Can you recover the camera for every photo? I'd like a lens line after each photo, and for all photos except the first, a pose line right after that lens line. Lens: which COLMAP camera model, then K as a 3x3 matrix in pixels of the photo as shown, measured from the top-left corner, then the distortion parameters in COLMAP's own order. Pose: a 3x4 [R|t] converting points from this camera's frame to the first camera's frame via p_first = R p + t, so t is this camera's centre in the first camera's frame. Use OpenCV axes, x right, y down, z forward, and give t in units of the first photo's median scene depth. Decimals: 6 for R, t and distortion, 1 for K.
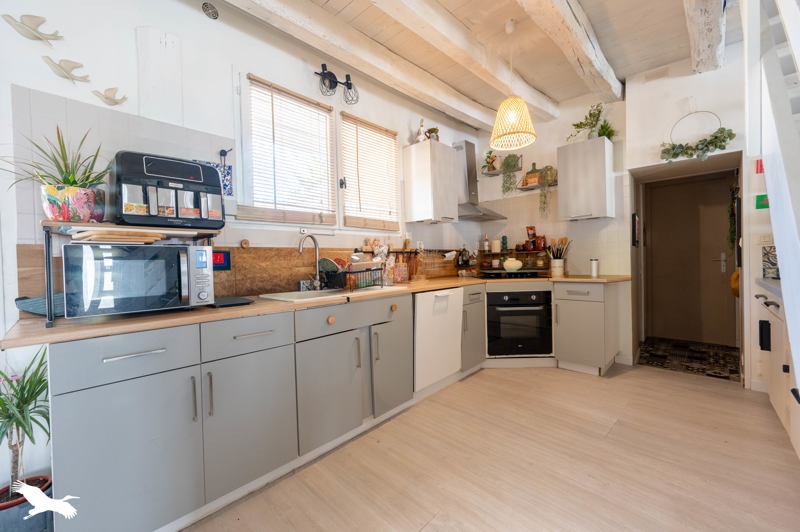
lens RADIAL K [[323.6, 0, 403.8], [0, 323.6, 267.8], [0, 0, 1]] dist [-0.011165, -0.000068]
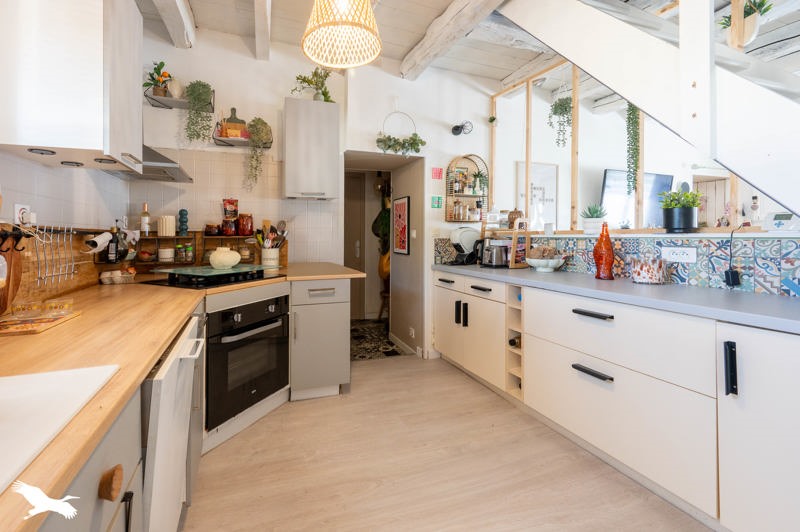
lens RADIAL K [[334.7, 0, 357.5], [0, 334.7, 234.1], [0, 0, 1]] dist [0.000294, -0.000040]
pose [[0.465301, 0.027632, 0.884721, -0.106380], [0.011724, 0.999233, -0.037375, -0.027783], [-0.885075, 0.027763, 0.464620, 0.471070]]
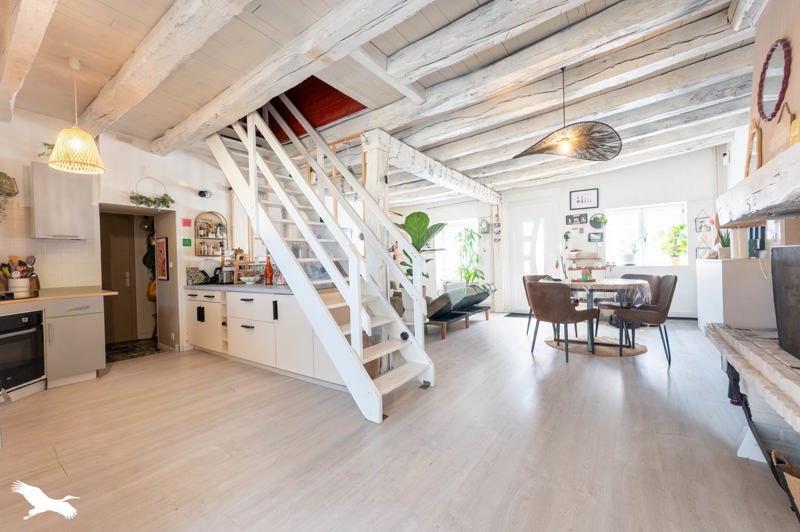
lens RADIAL K [[323.6, 0, 403.8], [0, 323.6, 267.8], [0, 0, 1]] dist [-0.011165, -0.000068]
pose [[-0.167059, 0.014325, 0.985843, -0.594050], [0.052812, 0.998589, -0.005561, 0.006083], [-0.984531, 0.051135, -0.167580, 0.078550]]
